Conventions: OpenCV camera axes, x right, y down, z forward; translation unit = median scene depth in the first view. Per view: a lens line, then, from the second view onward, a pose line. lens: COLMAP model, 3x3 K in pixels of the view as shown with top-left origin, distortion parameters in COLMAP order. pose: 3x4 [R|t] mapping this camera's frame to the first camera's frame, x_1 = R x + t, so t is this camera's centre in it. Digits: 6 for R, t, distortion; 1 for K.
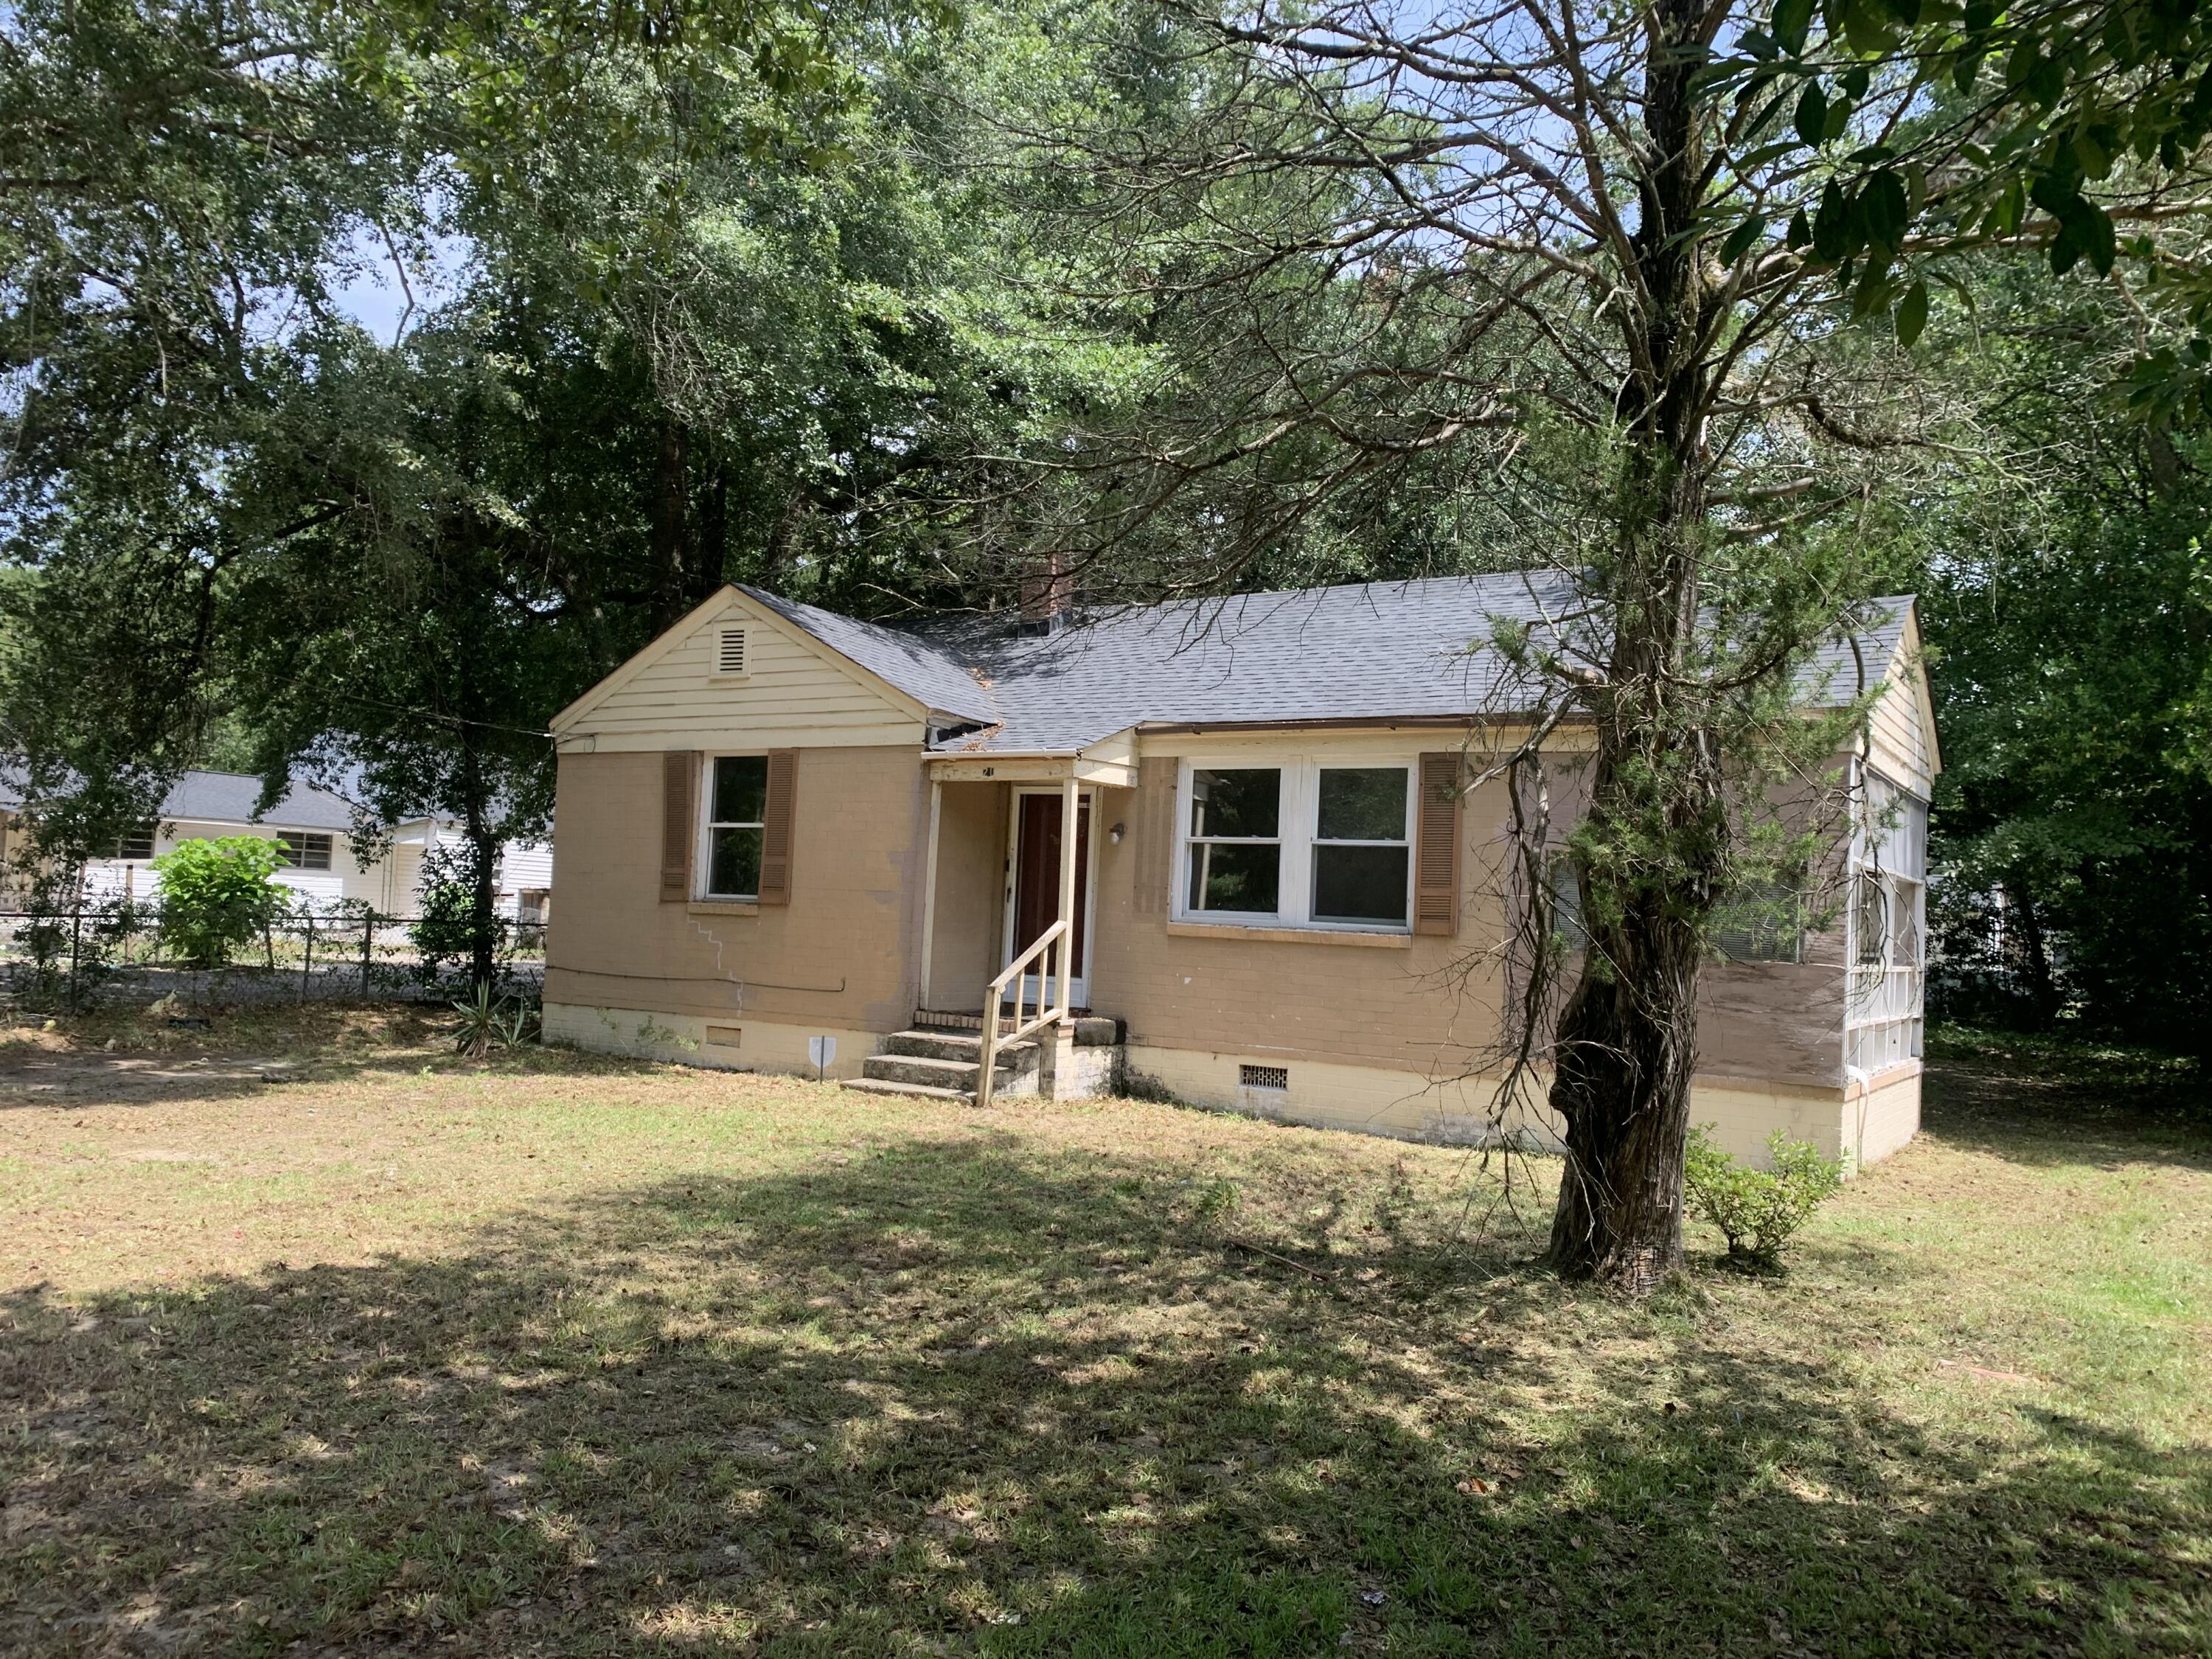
lens RADIAL K [[1734.7, 0, 1108.4], [0, 1734.7, 887.4], [0, 0, 1]] dist [0.000647, 0.002900]
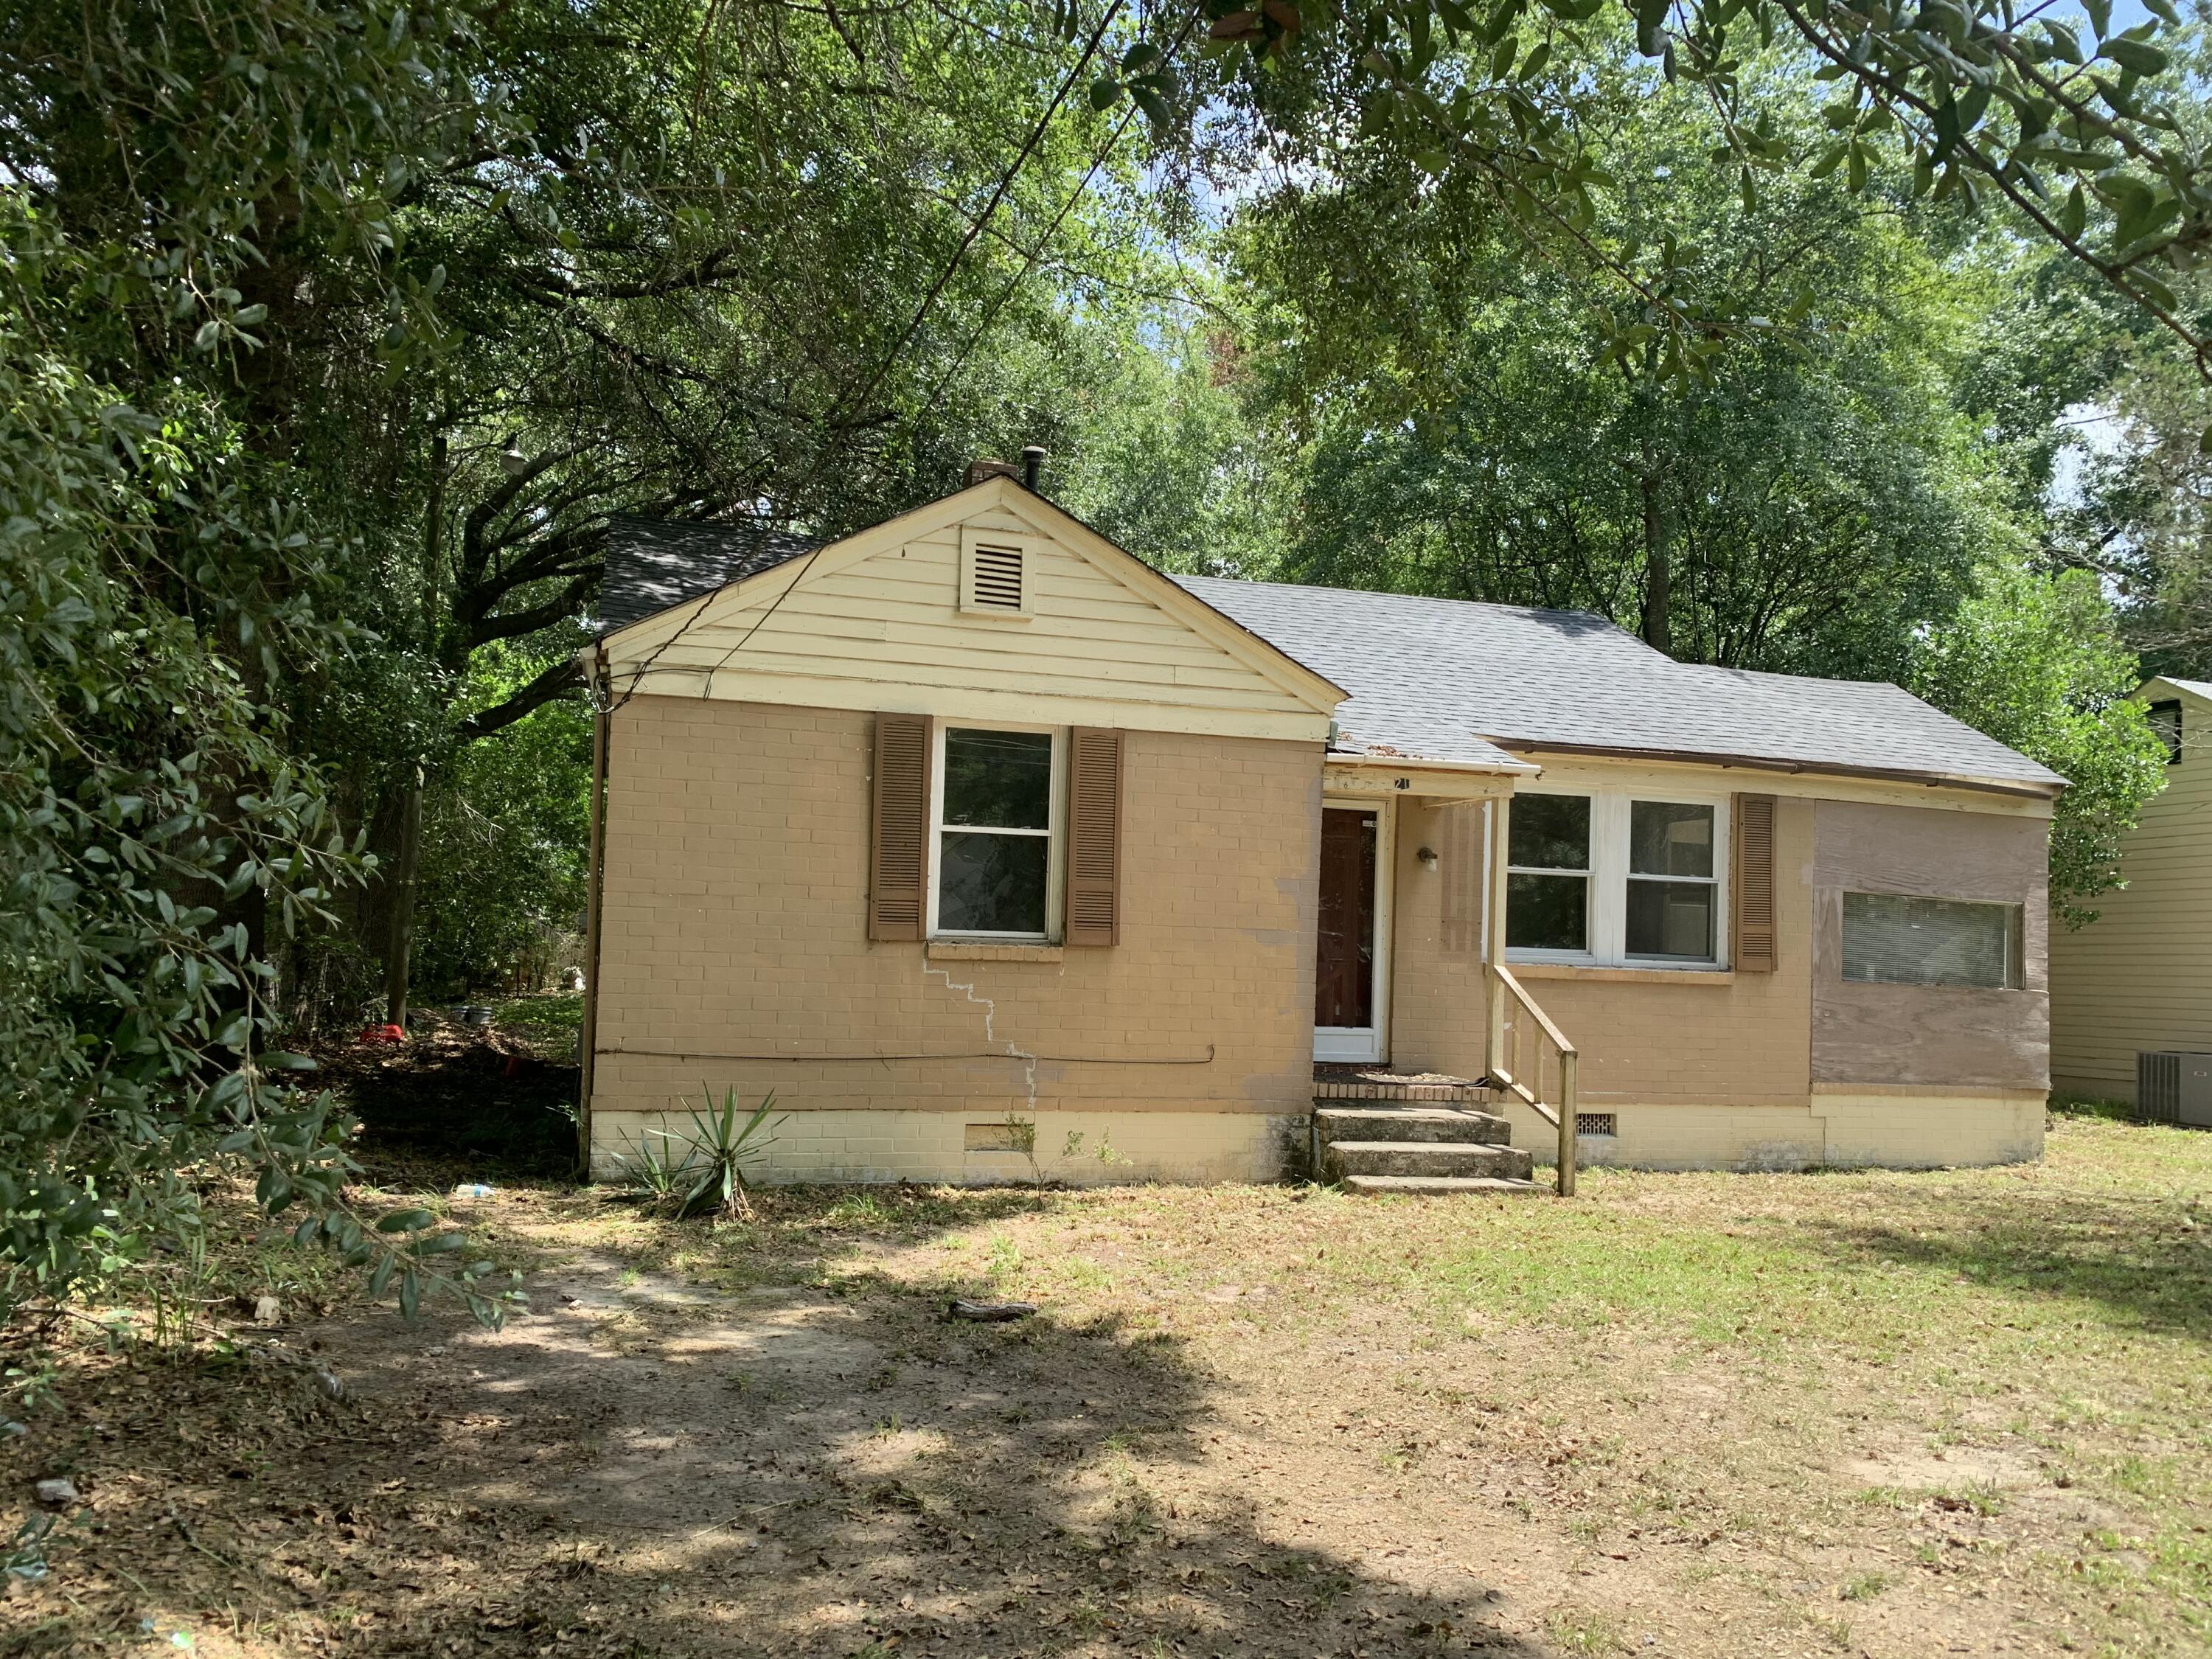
lens RADIAL K [[1734.7, 0, 1108.4], [0, 1734.7, 887.4], [0, 0, 1]] dist [0.000647, 0.002900]
pose [[0.671555, 0.004291, 0.740942, -0.779037], [-0.021426, 0.999678, 0.013630, -0.026463], [-0.740645, -0.025028, 0.671430, 0.560416]]
